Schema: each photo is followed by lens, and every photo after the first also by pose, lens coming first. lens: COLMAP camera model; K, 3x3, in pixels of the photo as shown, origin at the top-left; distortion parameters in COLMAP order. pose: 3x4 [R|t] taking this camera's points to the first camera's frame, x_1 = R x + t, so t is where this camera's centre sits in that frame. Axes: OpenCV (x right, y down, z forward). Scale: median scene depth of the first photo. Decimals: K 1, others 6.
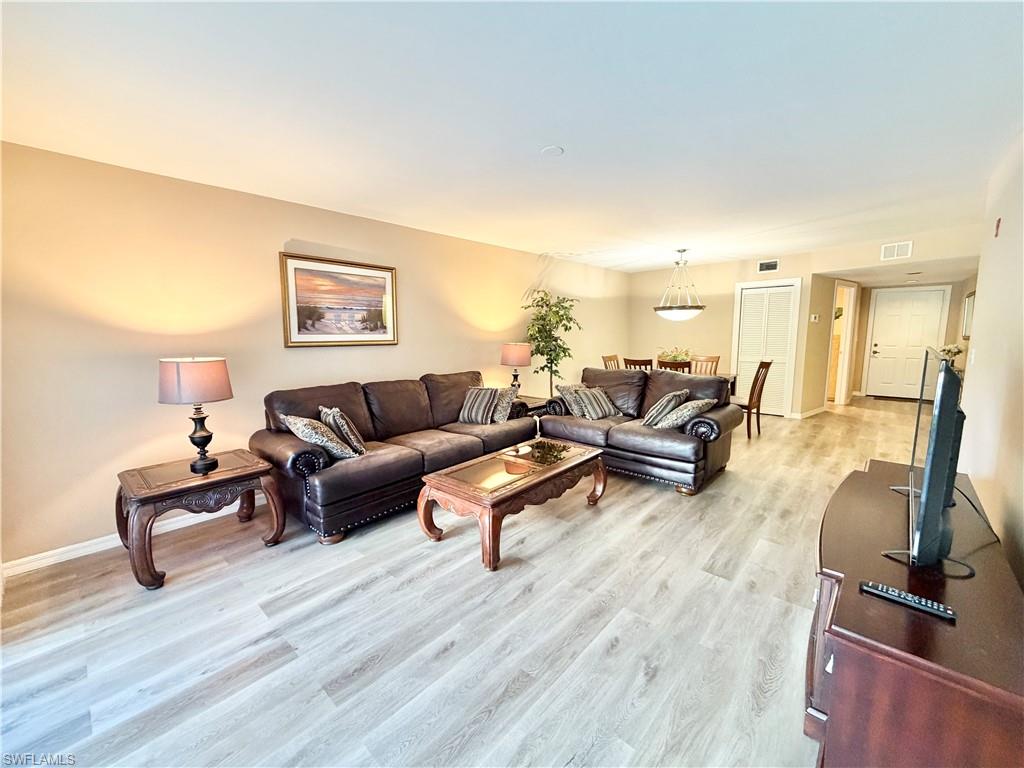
lens RADIAL K [[405.9, 0, 512.6], [0, 405.9, 384.6], [0, 0, 1]] dist [-0.000304, -0.000100]
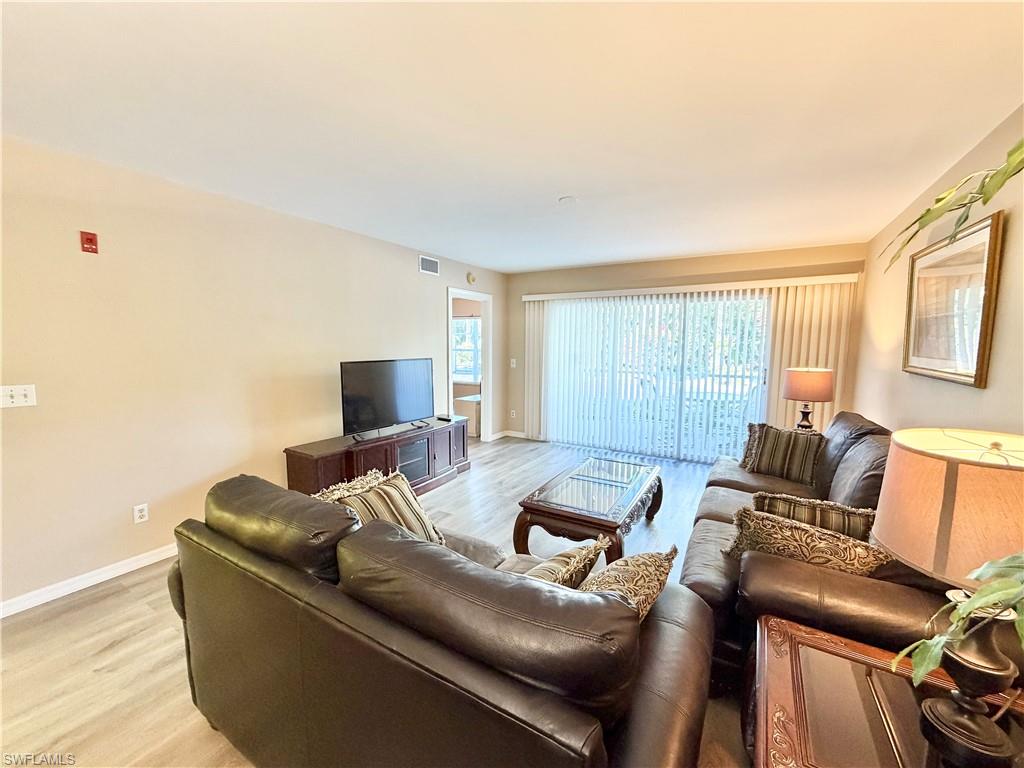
lens RADIAL K [[404.1, 0, 517.6], [0, 404.1, 380.6], [0, 0, 1]] dist [0.001483, 0.000172]
pose [[-0.978145, 0.023795, -0.206557, 0.241243], [-0.021477, 0.976554, 0.214199, -0.151751], [0.206811, 0.213954, -0.954700, 1.072532]]
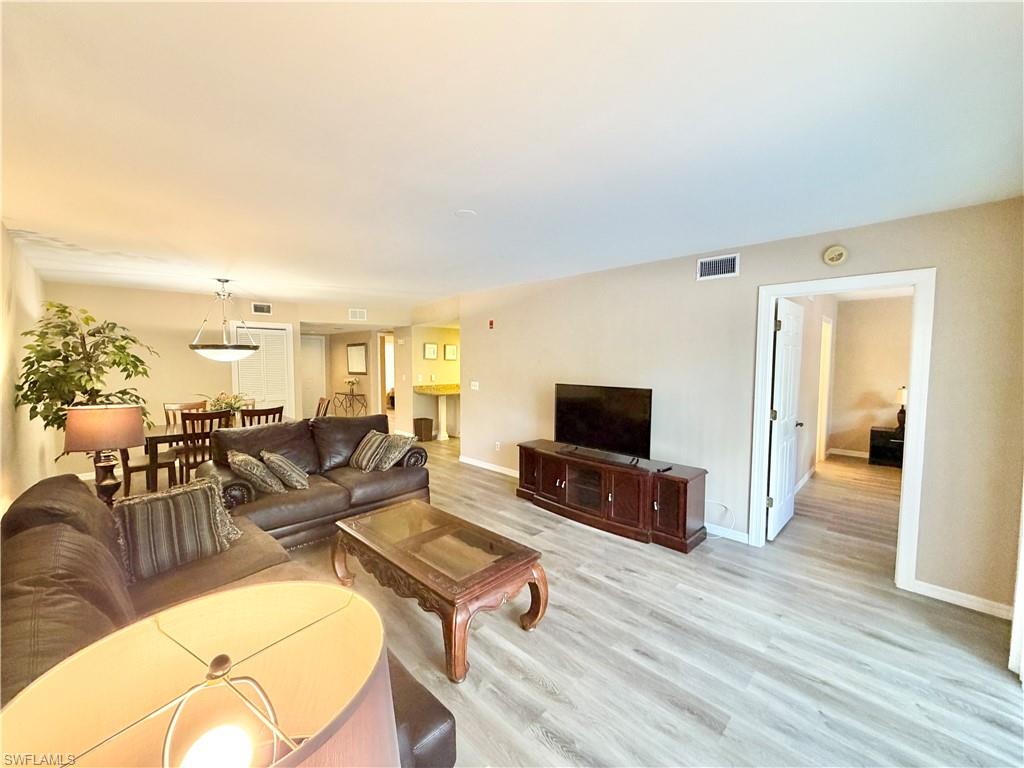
lens RADIAL K [[405.9, 0, 512.6], [0, 405.9, 384.6], [0, 0, 1]] dist [-0.000304, -0.000100]
pose [[0.048628, -0.052088, 0.997458, -0.458711], [0.130938, 0.990353, 0.045333, -0.080487], [-0.990197, 0.128401, 0.054979, 0.419505]]
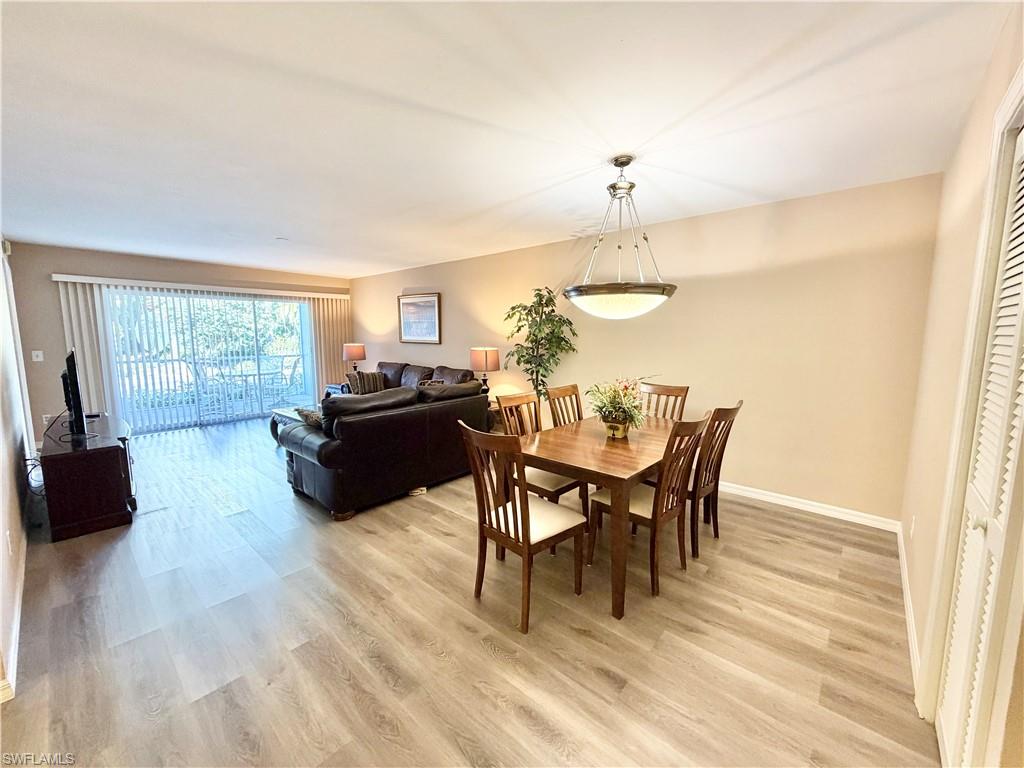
lens RADIAL K [[405.9, 0, 512.6], [0, 405.9, 384.6], [0, 0, 1]] dist [-0.000304, -0.000100]
pose [[0.012526, 0.137339, -0.990445, 0.999322], [-0.126649, 0.982763, 0.134672, -0.152241], [0.991868, 0.123752, 0.029705, 1.014746]]
